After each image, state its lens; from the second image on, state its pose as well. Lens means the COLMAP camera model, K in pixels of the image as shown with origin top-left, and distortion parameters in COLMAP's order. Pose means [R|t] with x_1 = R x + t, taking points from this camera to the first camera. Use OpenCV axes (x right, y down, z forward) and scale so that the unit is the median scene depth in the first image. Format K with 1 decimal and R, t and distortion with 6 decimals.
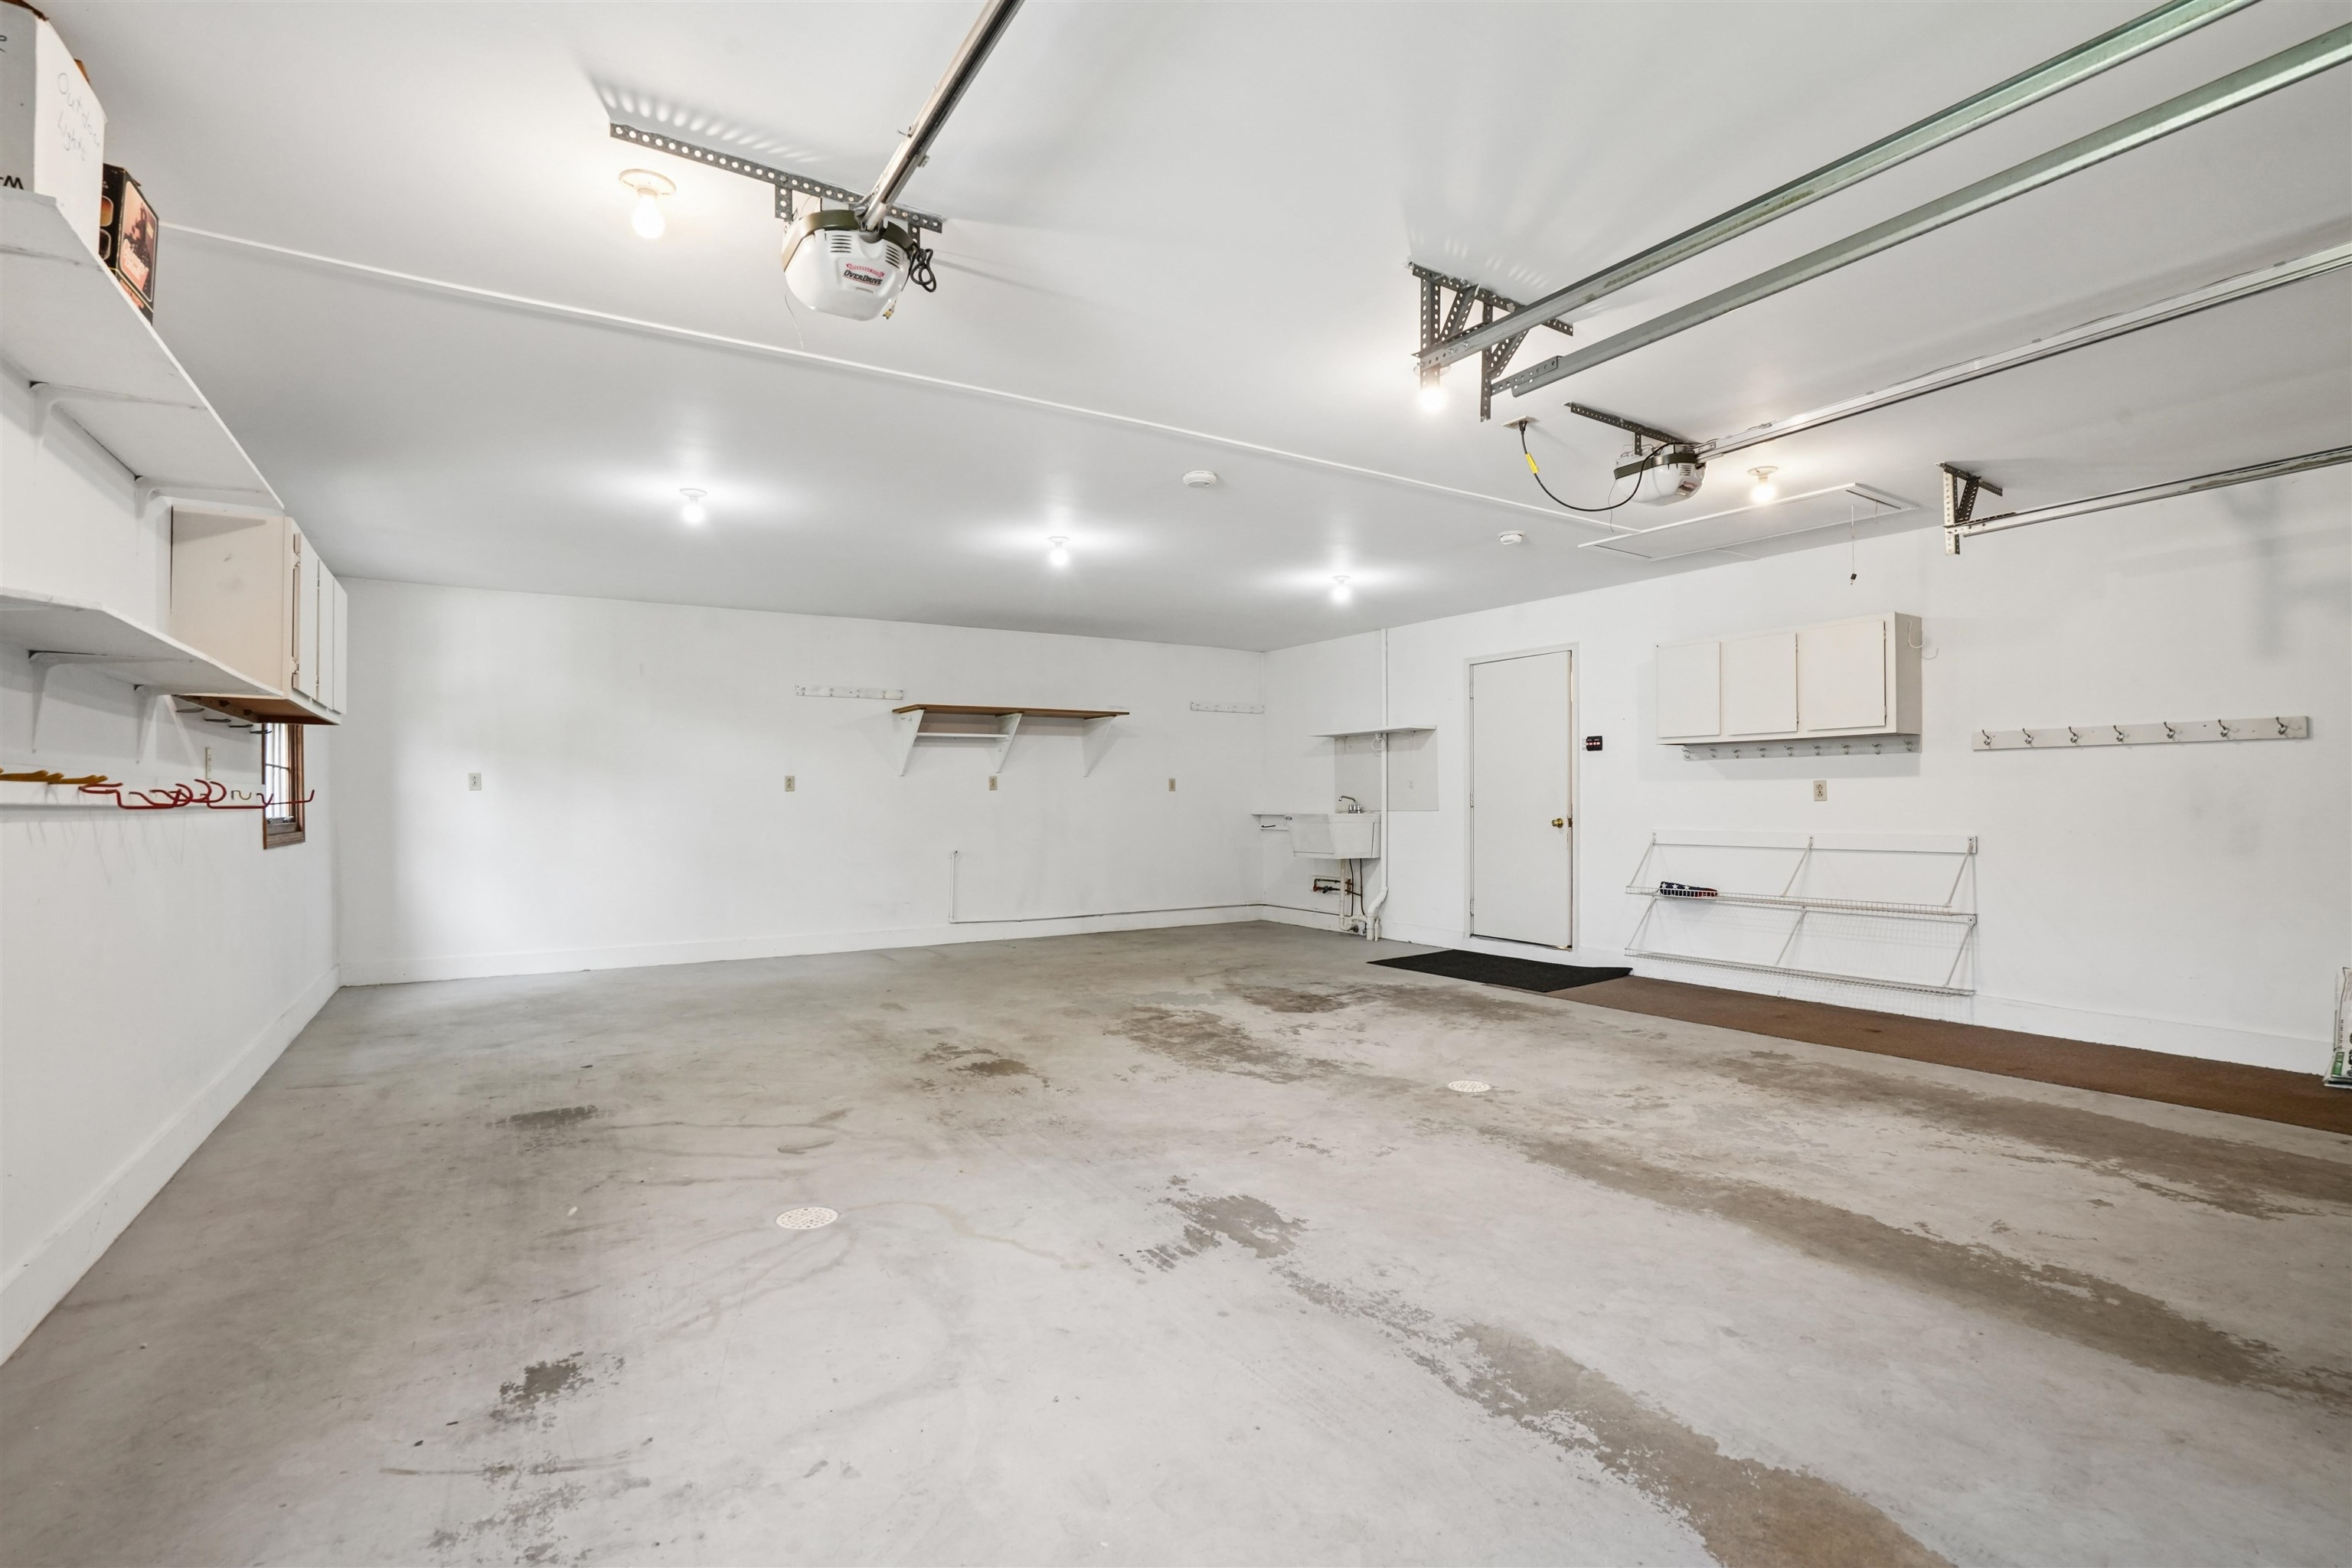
lens RADIAL K [[1088.3, 0, 1181.8], [0, 1088.3, 786.6], [0, 0, 1]] dist [-0.054494, 0.019113]
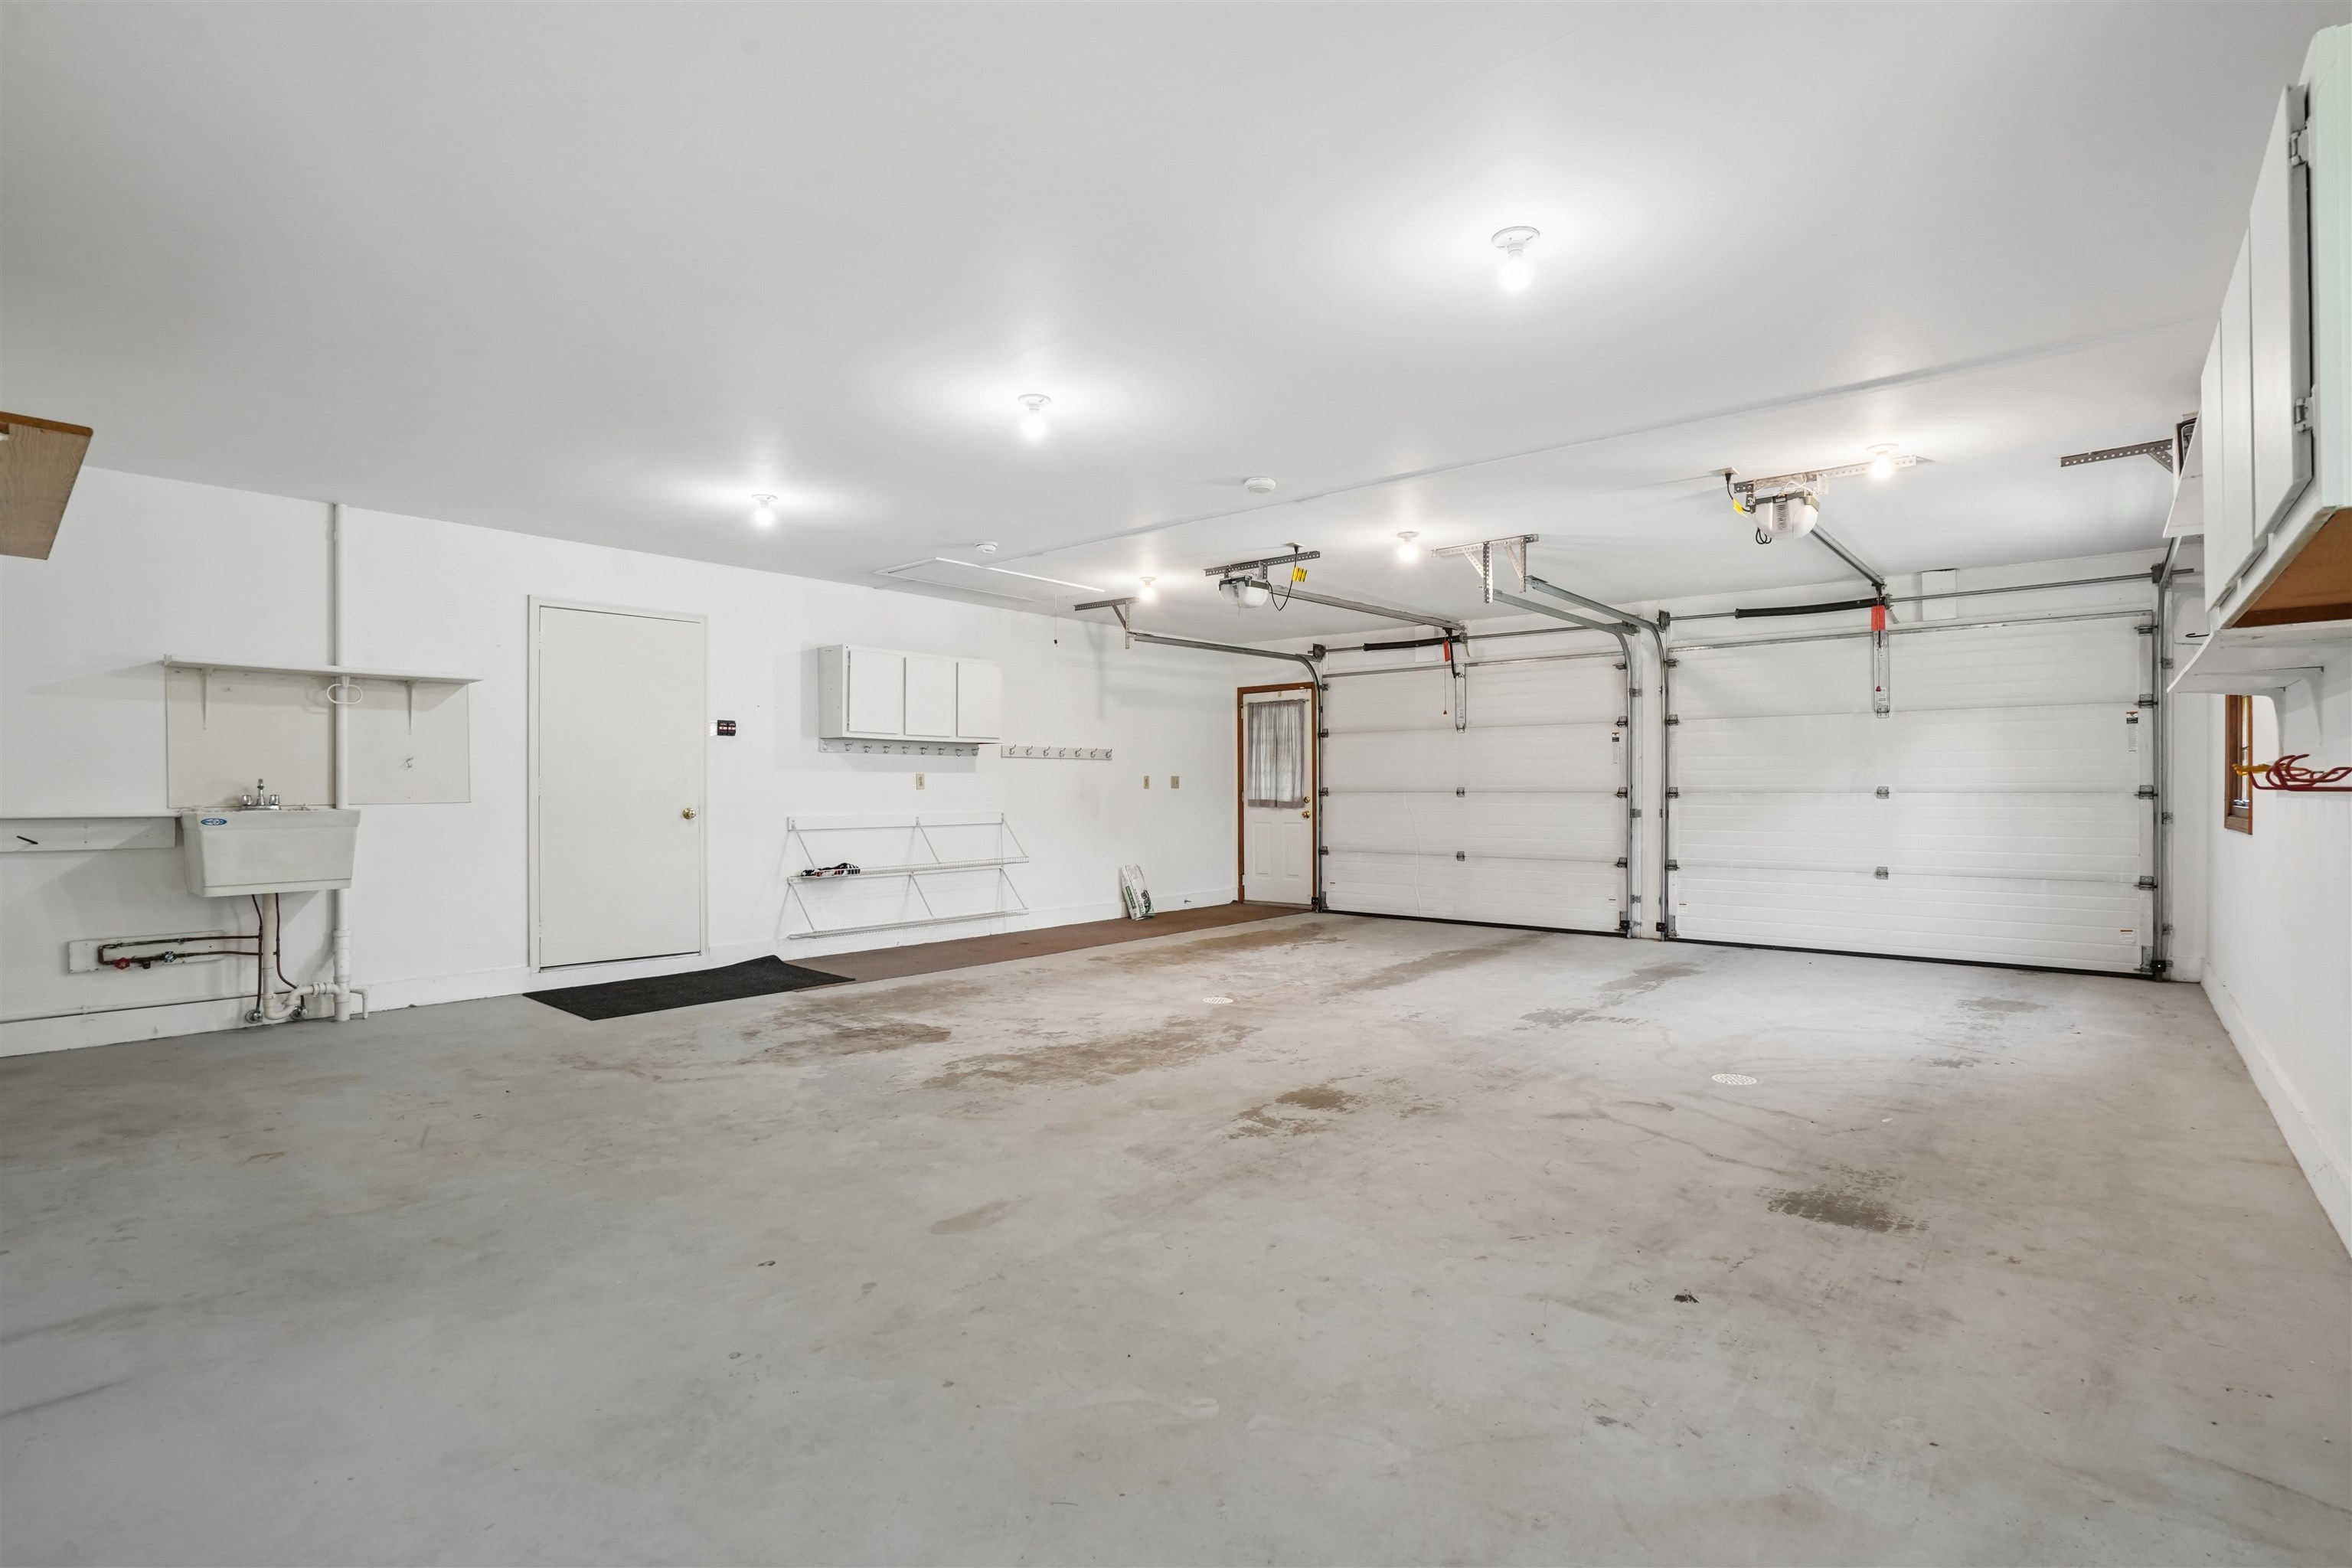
lens RADIAL K [[1088.3, 0, 1181.8], [0, 1088.3, 786.6], [0, 0, 1]] dist [-0.054494, 0.019113]
pose [[-0.290632, 0.005540, 0.956819, -1.125962], [-0.010261, 0.999908, -0.008906, 0.027437], [-0.956780, -0.012406, -0.290549, 1.595135]]
